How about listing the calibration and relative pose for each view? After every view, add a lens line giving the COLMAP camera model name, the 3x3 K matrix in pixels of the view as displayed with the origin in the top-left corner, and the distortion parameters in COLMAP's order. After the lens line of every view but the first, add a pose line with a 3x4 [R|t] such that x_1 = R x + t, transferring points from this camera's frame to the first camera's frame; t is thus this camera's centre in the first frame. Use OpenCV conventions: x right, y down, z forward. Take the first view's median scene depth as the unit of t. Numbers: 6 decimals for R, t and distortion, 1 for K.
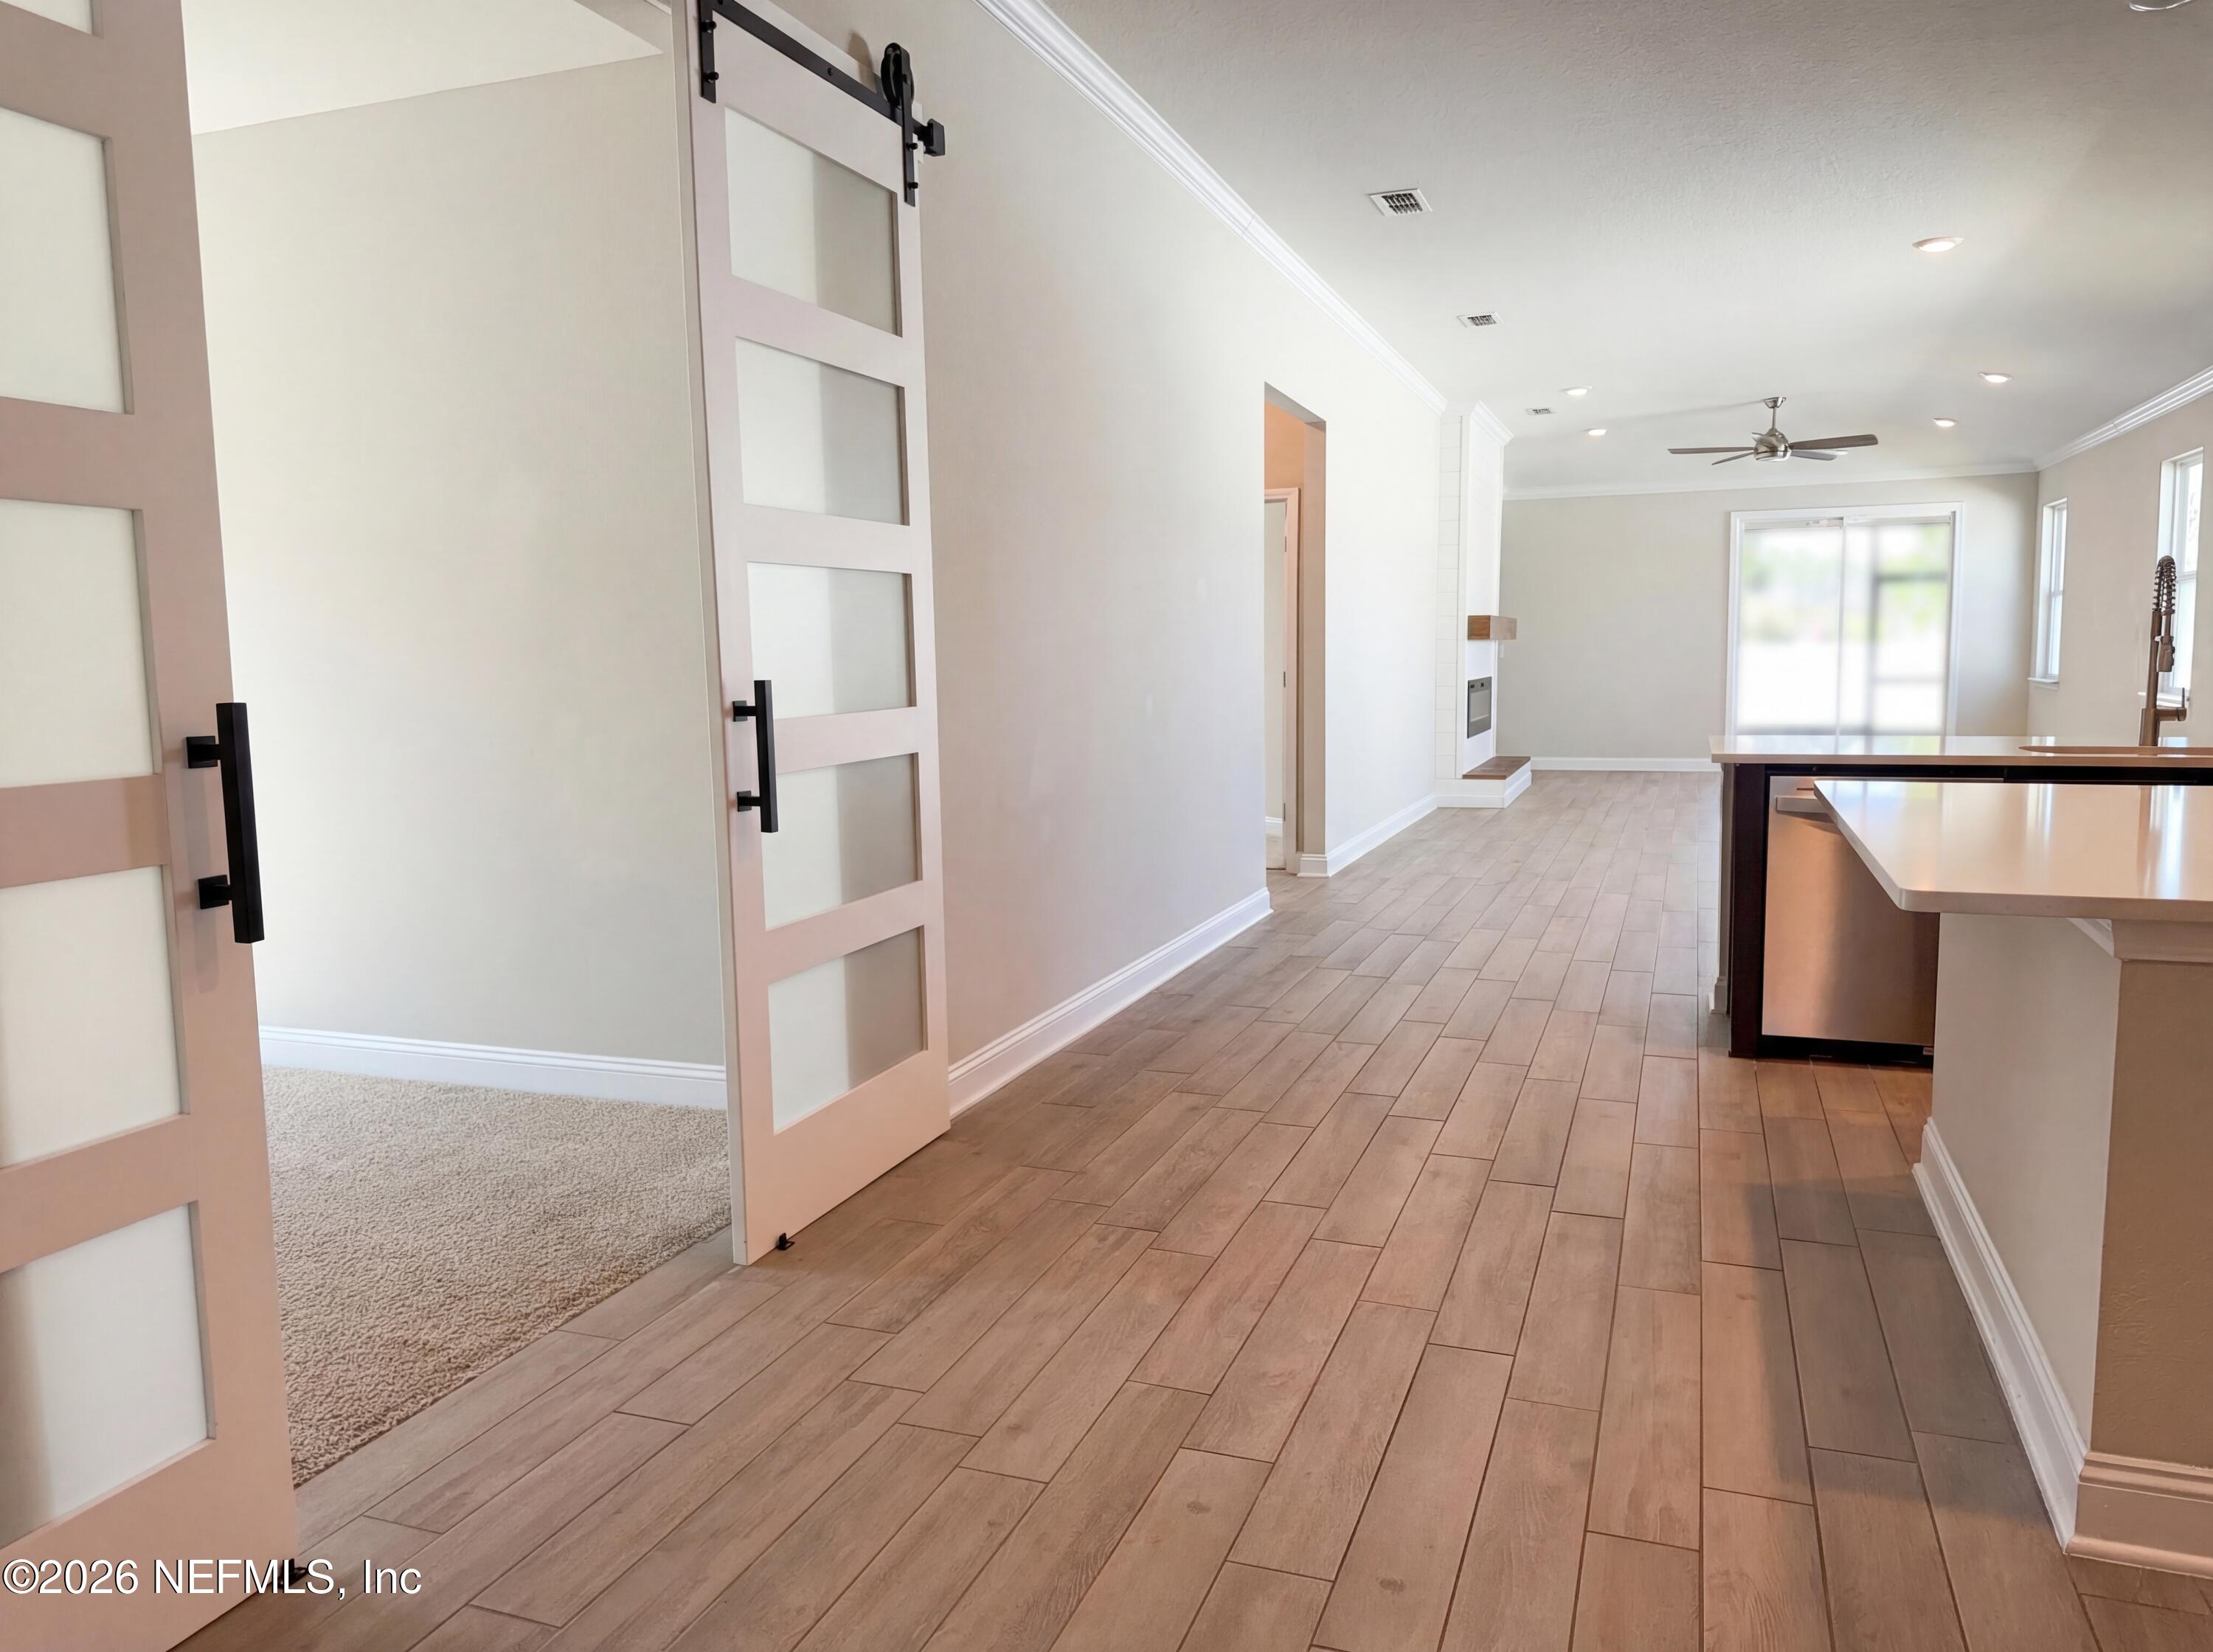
lens RADIAL K [[1544.1, 0, 1102.4], [0, 1544.1, 844.1], [0, 0, 1]] dist [0.005926, -0.003749]
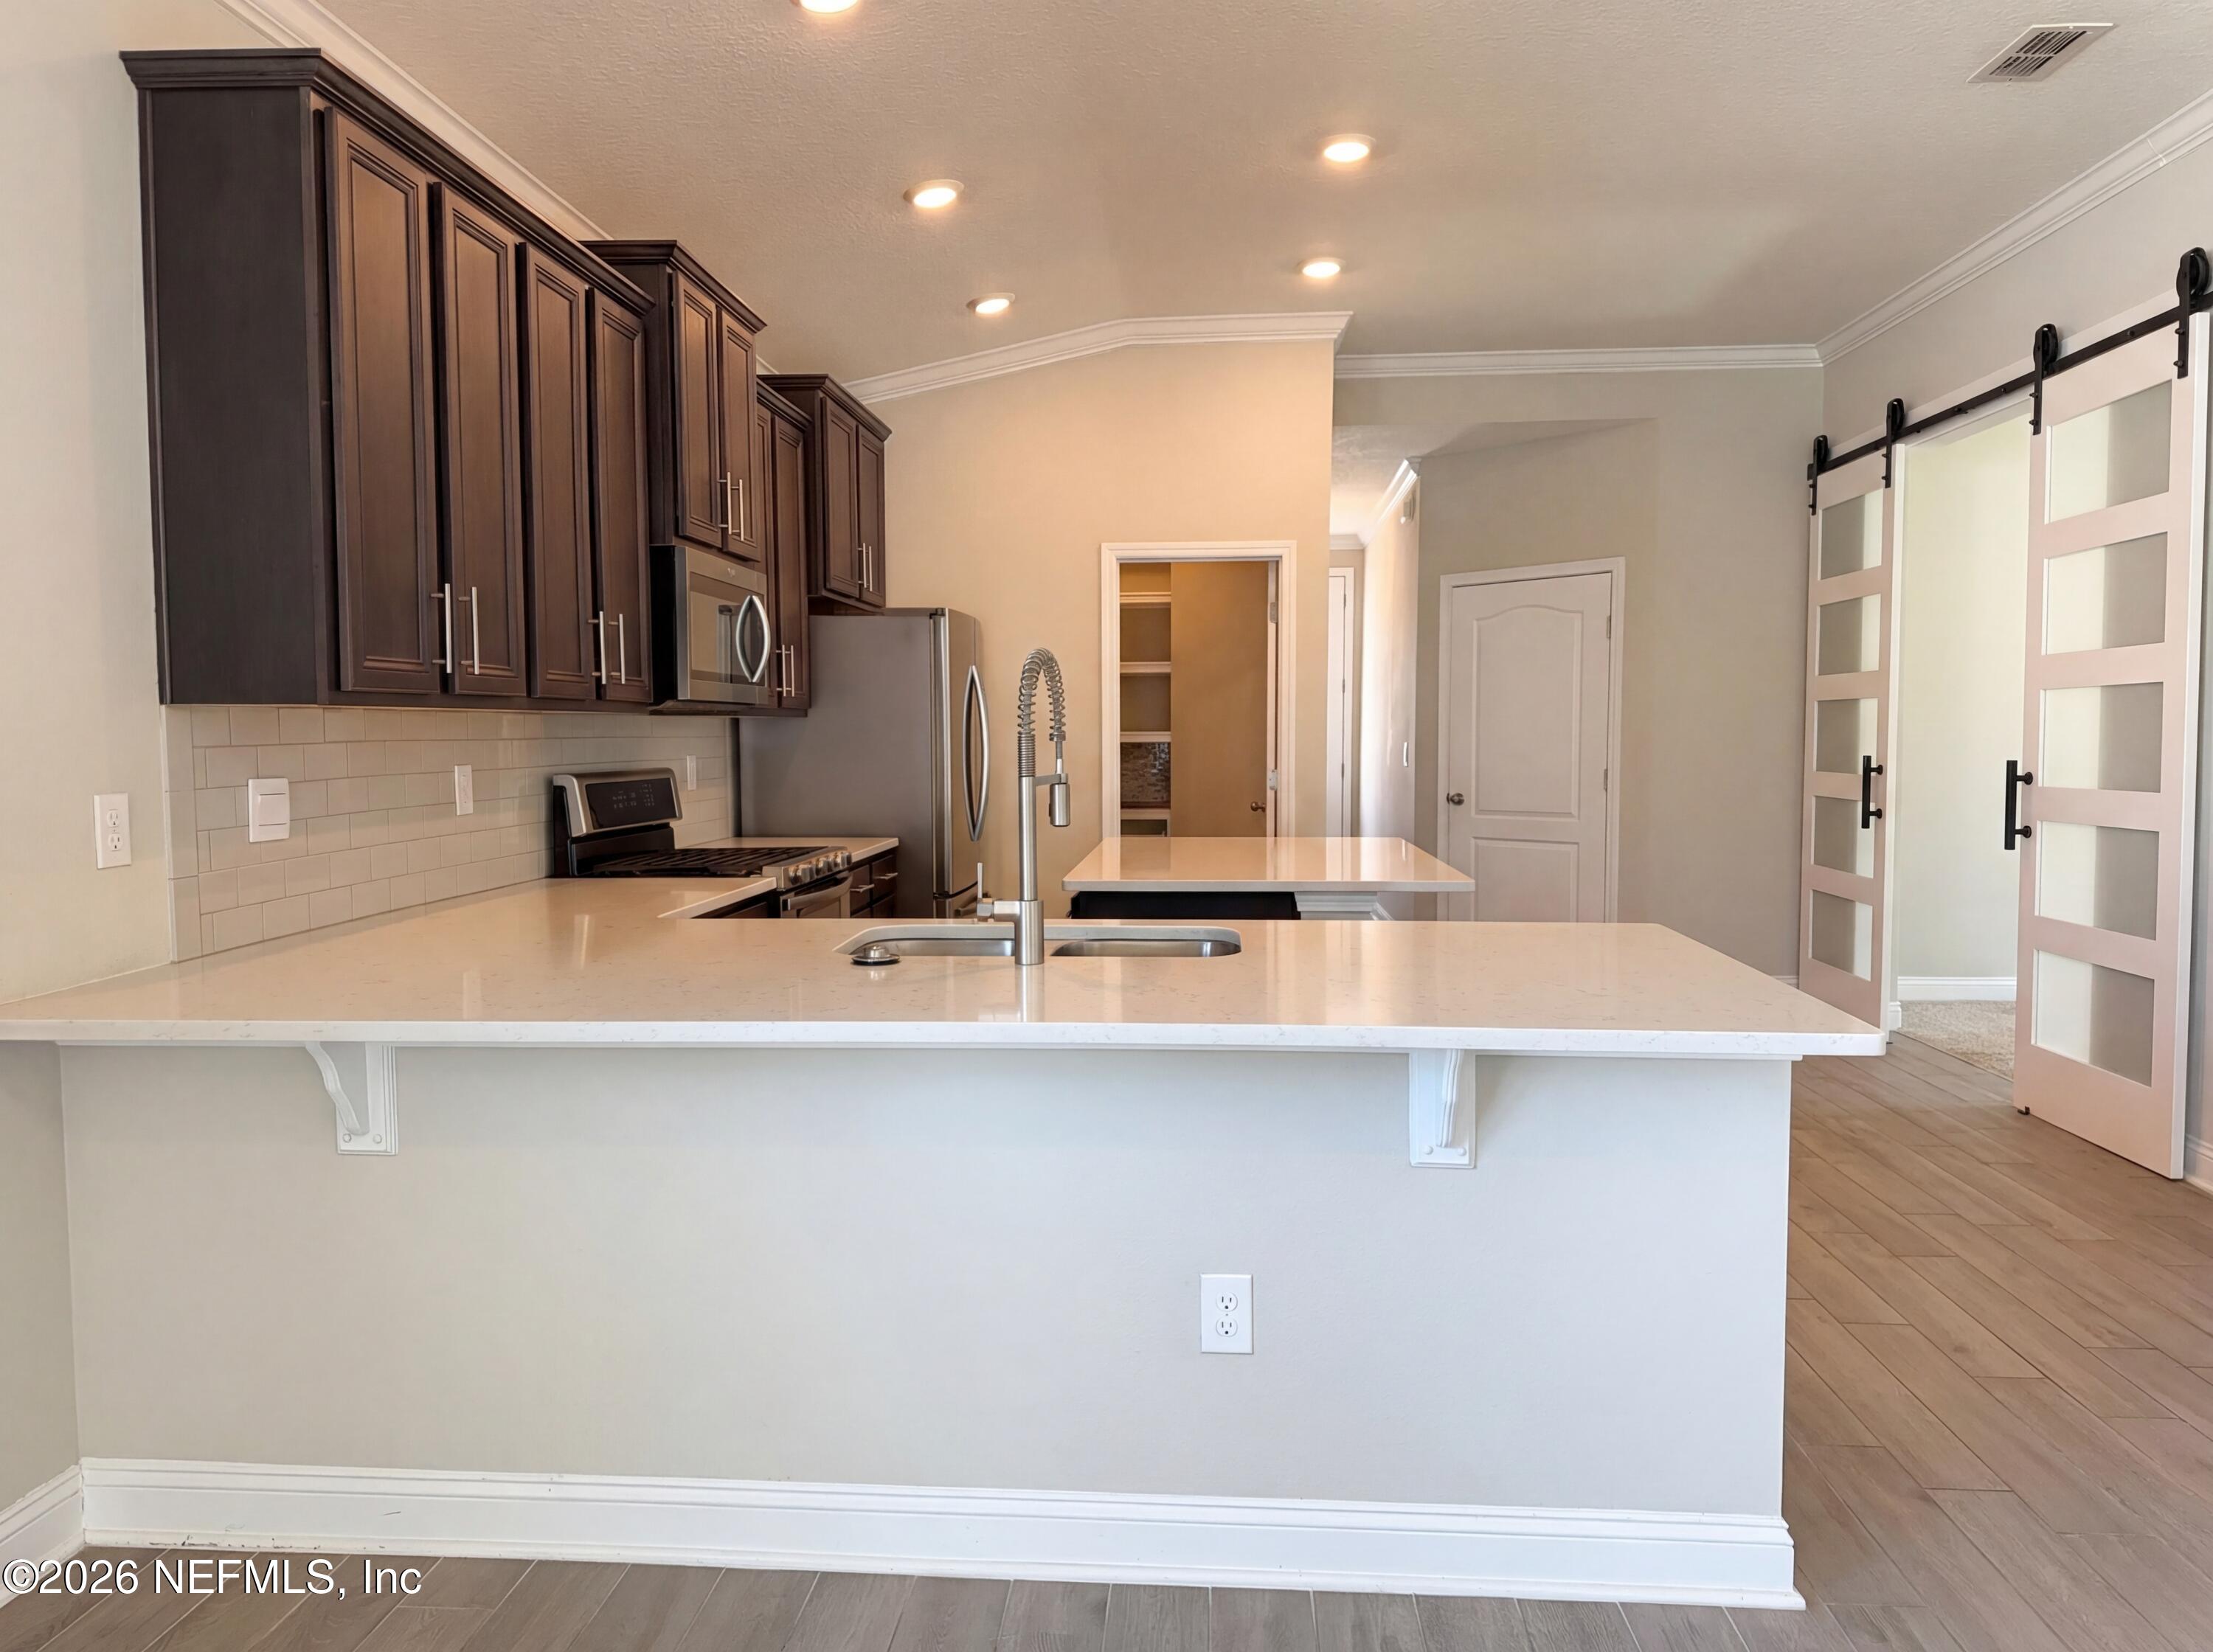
lens RADIAL K [[1544.1, 0, 1102.4], [0, 1544.1, 844.1], [0, 0, 1]] dist [0.005926, -0.003749]
pose [[-0.963087, 0.038202, -0.266467, 0.352477], [-0.015502, 0.980366, 0.196578, -0.097836], [0.268744, 0.193453, -0.943585, 0.685751]]
